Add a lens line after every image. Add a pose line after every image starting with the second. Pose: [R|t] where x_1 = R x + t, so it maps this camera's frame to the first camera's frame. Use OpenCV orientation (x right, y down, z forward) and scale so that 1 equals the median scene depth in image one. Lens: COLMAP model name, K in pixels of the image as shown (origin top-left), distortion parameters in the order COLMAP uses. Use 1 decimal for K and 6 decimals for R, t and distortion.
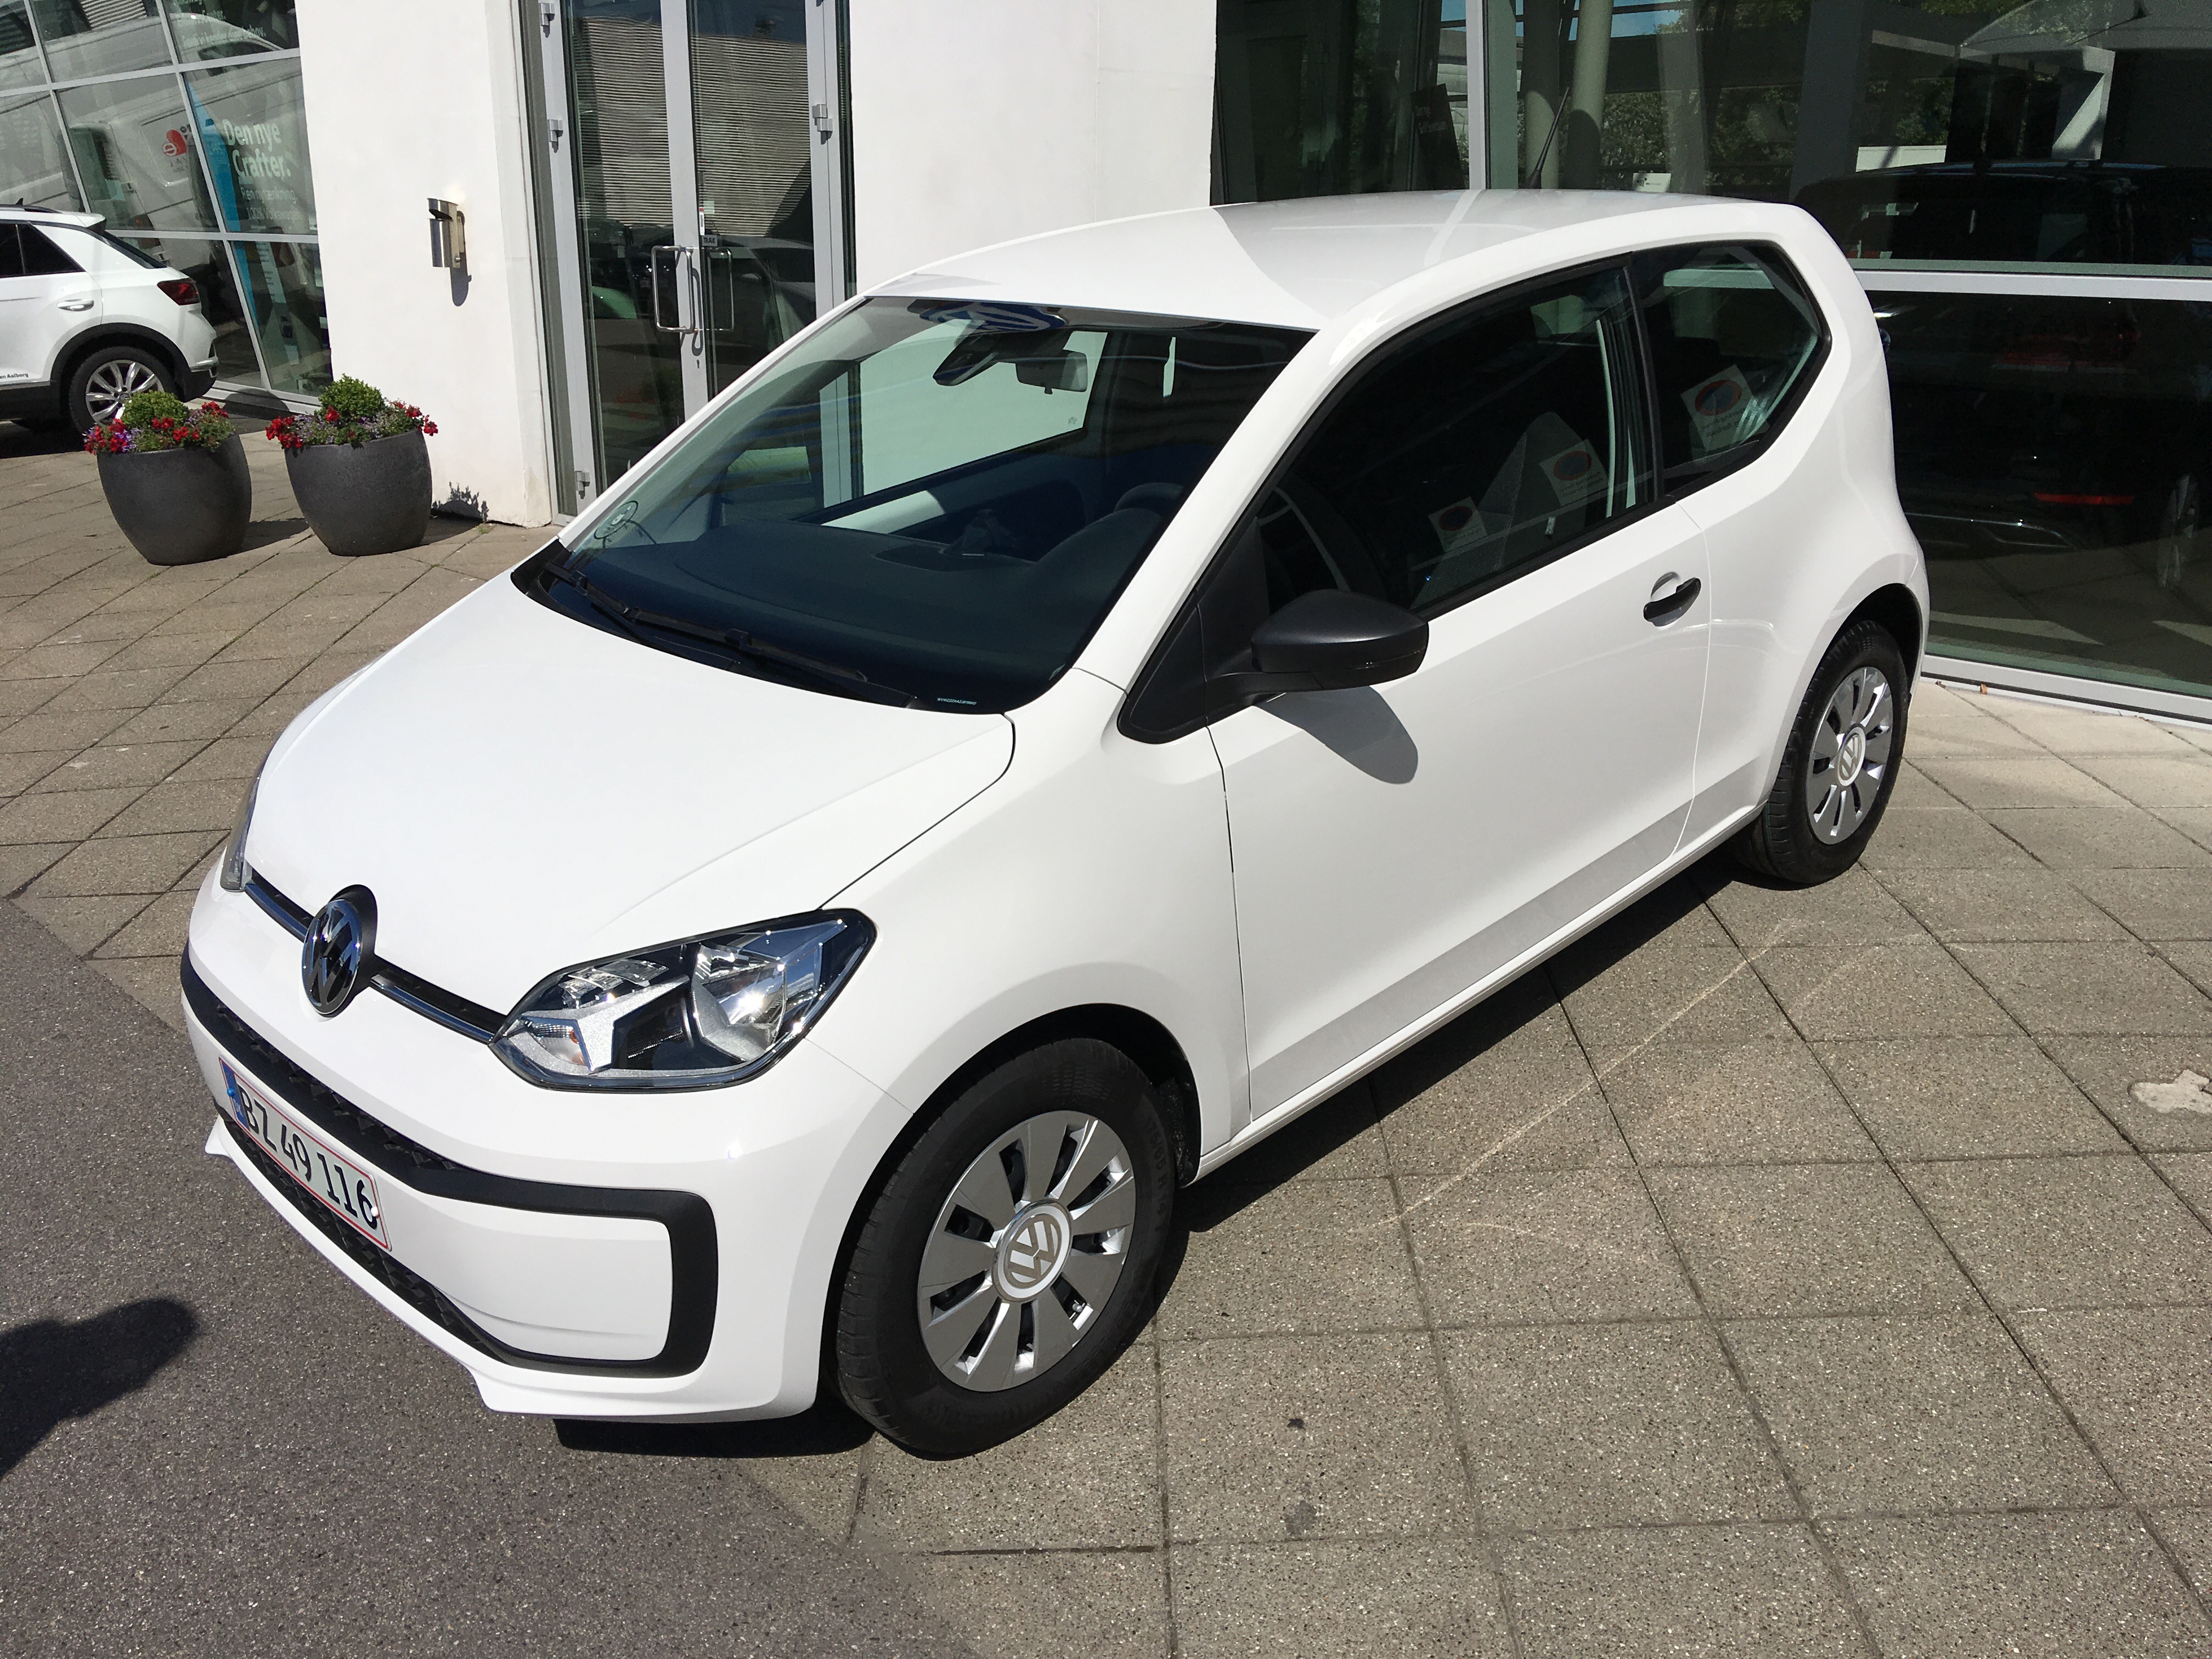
lens RADIAL K [[1832.1, 0, 1109.0], [0, 1832.1, 795.5], [0, 0, 1]] dist [0.126238, -0.197785]
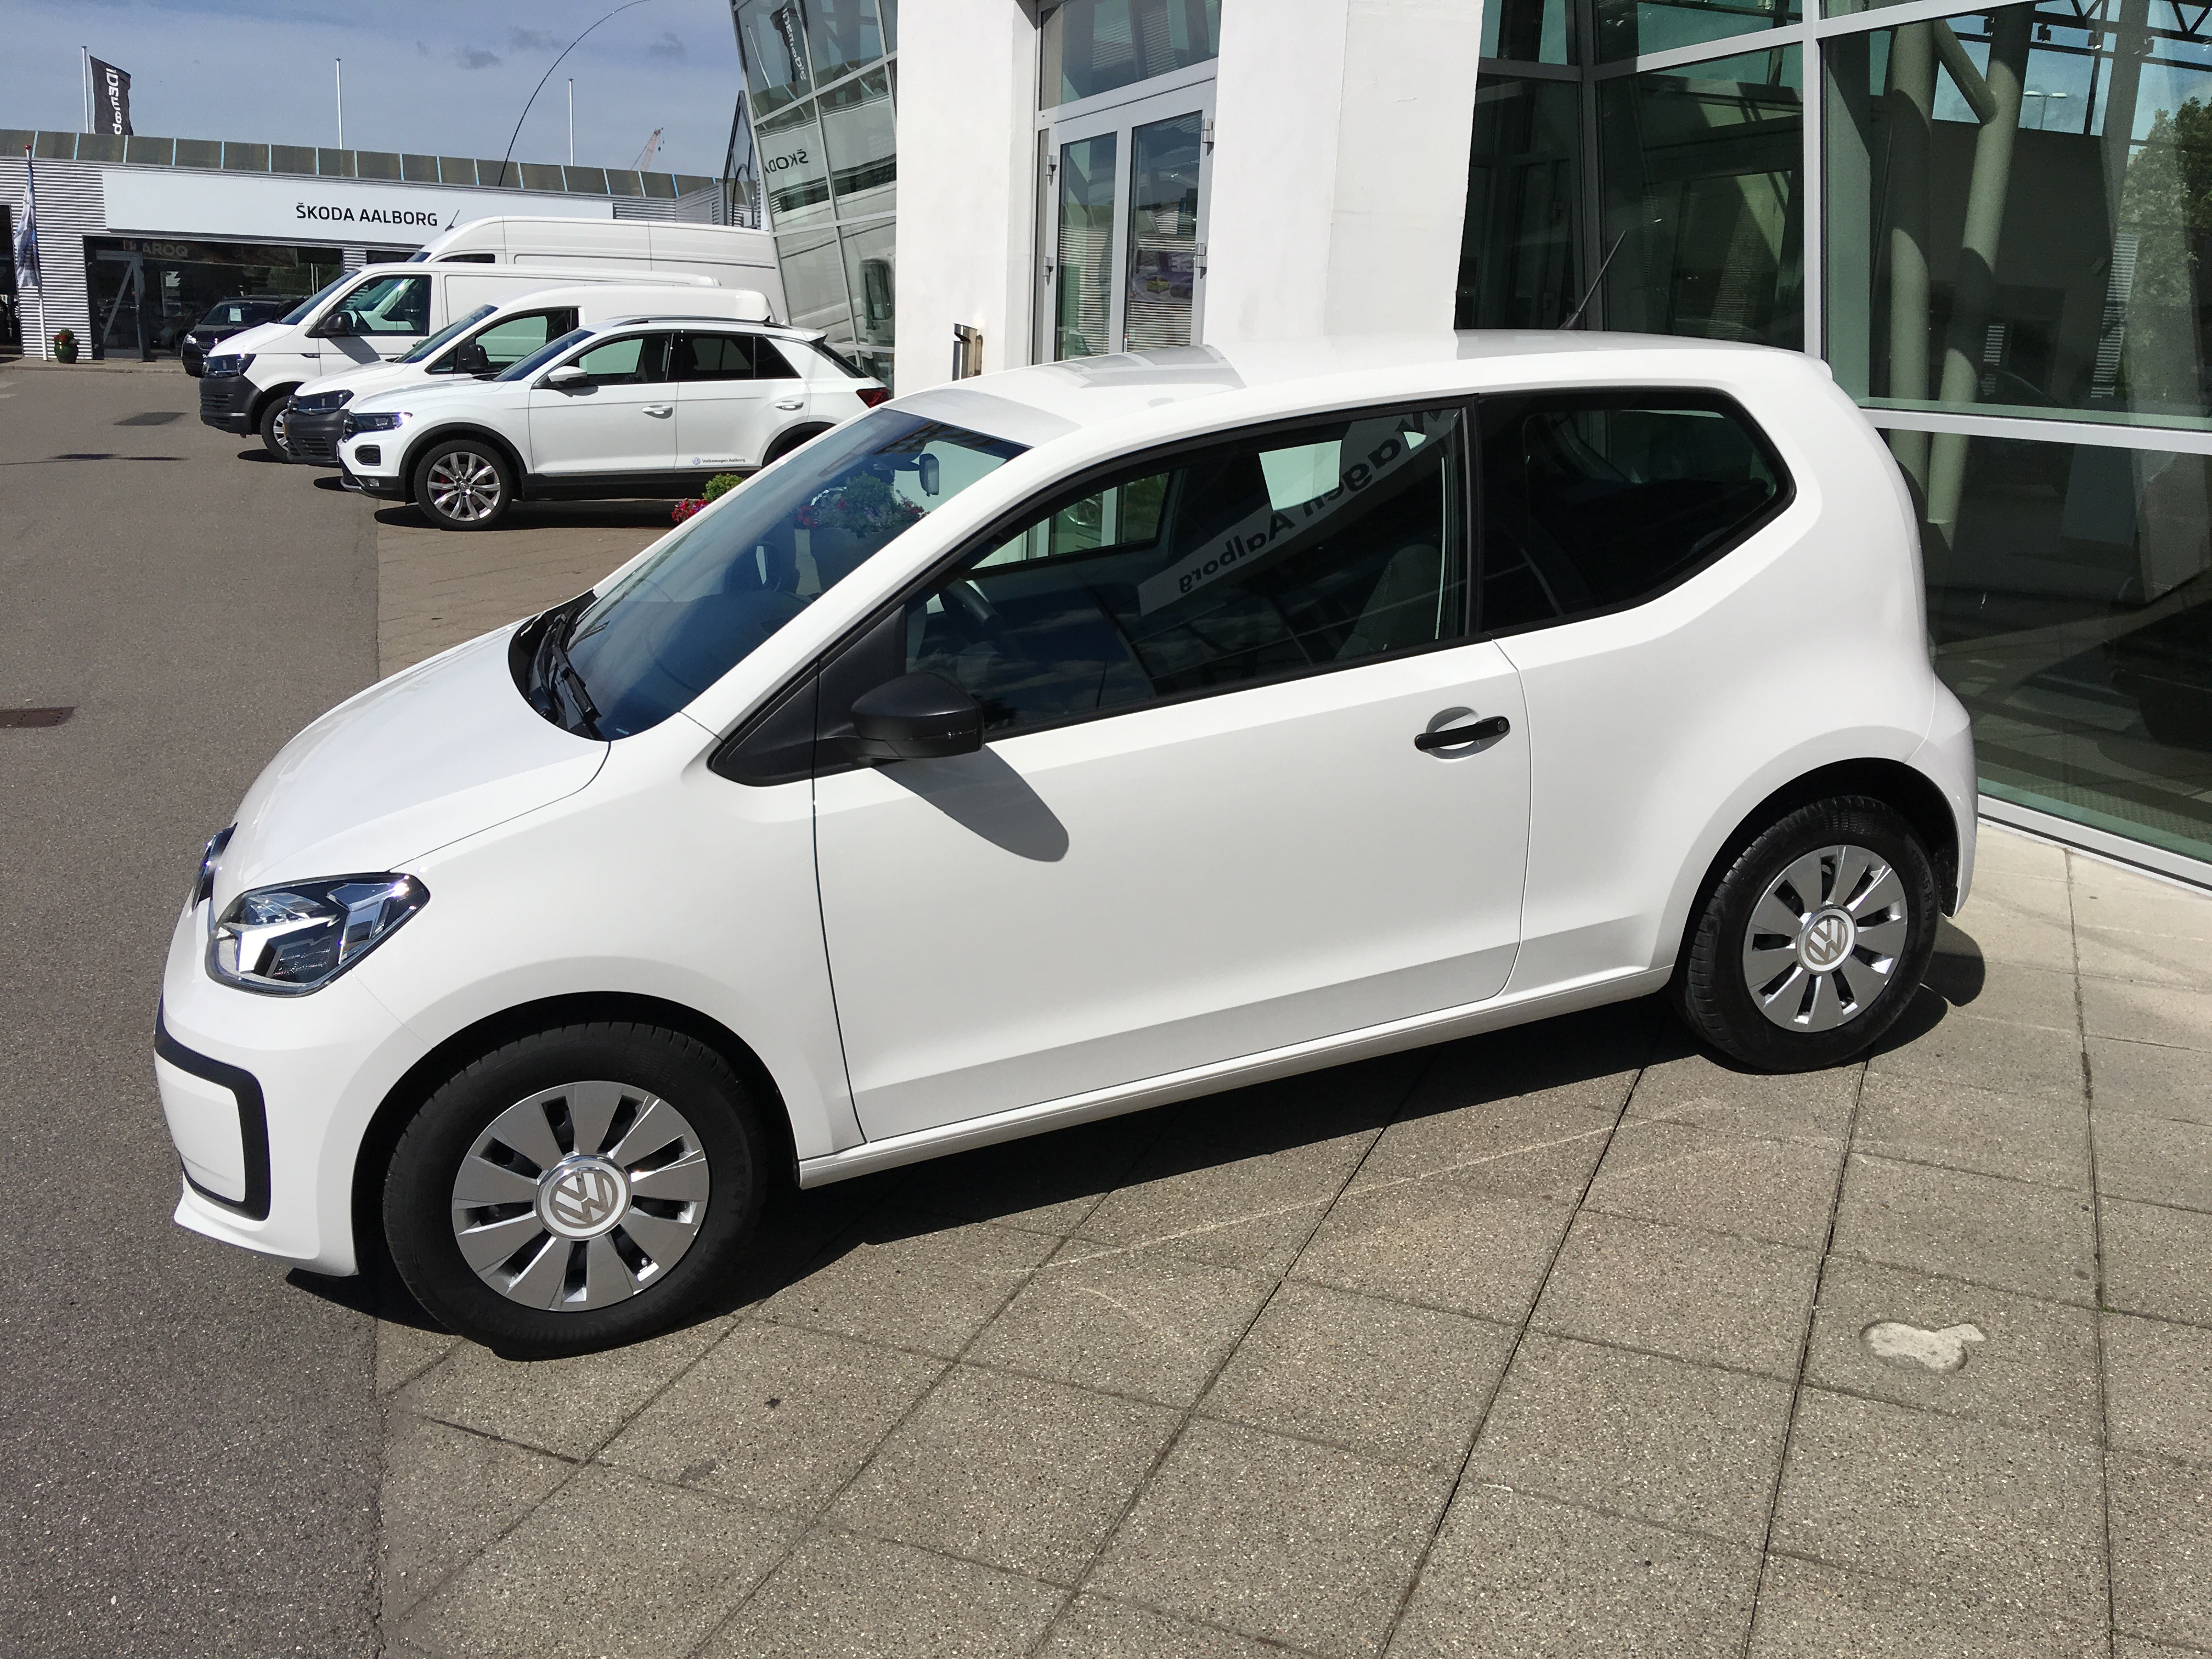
lens RADIAL K [[1832.1, 0, 1109.0], [0, 1832.1, 795.5], [0, 0, 1]] dist [0.126238, -0.197785]
pose [[0.913381, 0.119871, -0.389058, 0.525895], [-0.144211, 0.988968, -0.033852, -0.011532], [0.380708, 0.087026, 0.920591, 0.011480]]
